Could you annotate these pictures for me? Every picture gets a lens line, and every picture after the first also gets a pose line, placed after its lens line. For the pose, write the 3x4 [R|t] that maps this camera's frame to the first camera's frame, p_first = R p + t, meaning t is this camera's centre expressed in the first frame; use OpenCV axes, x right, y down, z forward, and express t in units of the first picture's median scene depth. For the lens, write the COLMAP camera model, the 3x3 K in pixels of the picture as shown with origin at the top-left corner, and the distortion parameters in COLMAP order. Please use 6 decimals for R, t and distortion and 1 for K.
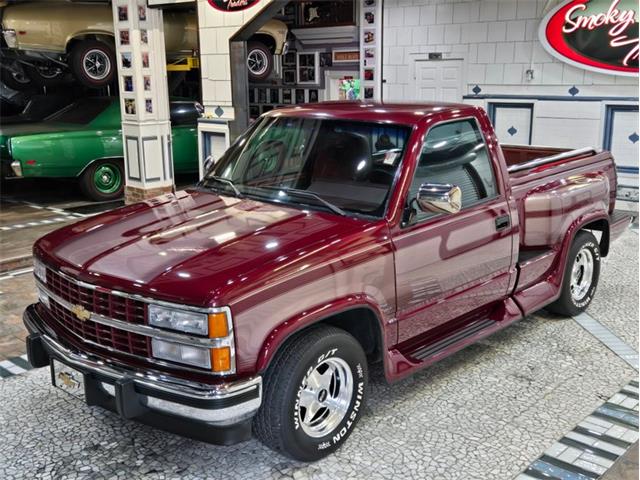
lens RADIAL K [[726.1, 0, 313.2], [0, 726.1, 237.3], [0, 0, 1]] dist [0.048984, 0.000000]
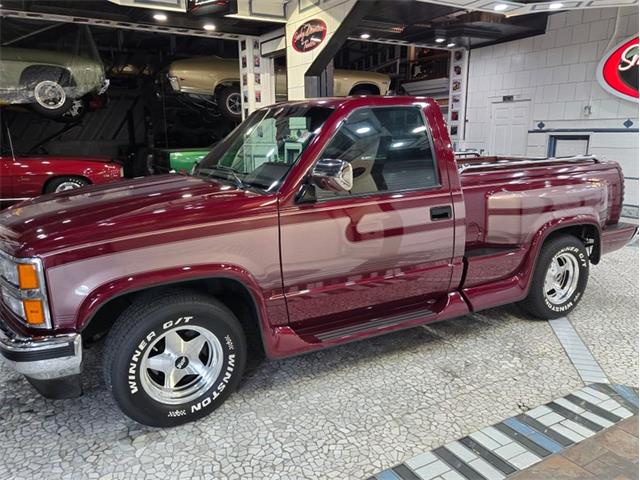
lens RADIAL K [[494.0, 0, 323.2], [0, 494.0, 239.2], [0, 0, 1]] dist [0.065904, -0.062224]
pose [[0.957905, 0.067671, -0.278994, 0.330730], [-0.072875, 0.997306, -0.008313, 0.036497], [0.277680, 0.028295, 0.960257, 0.348584]]
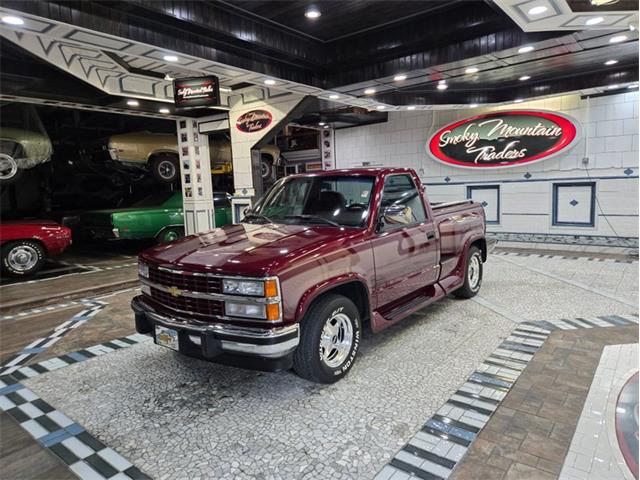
lens RADIAL K [[427.2, 0, 321.7], [0, 427.2, 232.8], [0, 0, 1]] dist [0.060566, -0.053802]
pose [[0.996152, -0.034309, 0.080647, -0.070729], [0.043997, 0.991604, -0.121596, 0.090396], [-0.075798, 0.124677, 0.989298, 0.065335]]
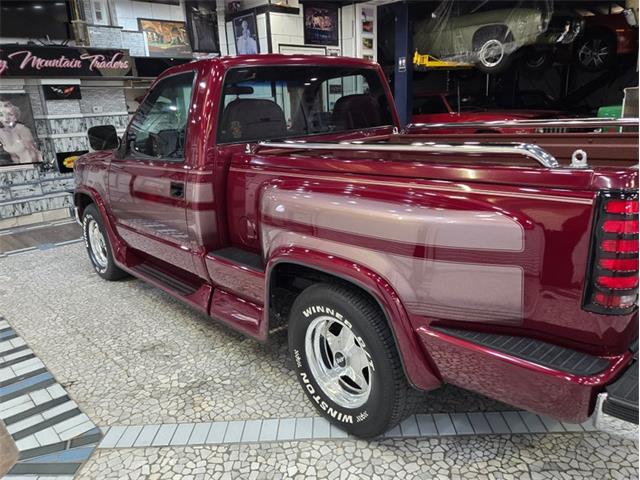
lens RADIAL K [[494.0, 0, 321.9], [0, 494.0, 238.4], [0, 0, 1]] dist [0.065904, -0.062224]
pose [[-0.067455, 0.281658, -0.957141, 0.955970], [-0.183168, 0.939525, 0.289383, -0.195336], [0.980765, 0.194837, -0.011785, 1.331782]]
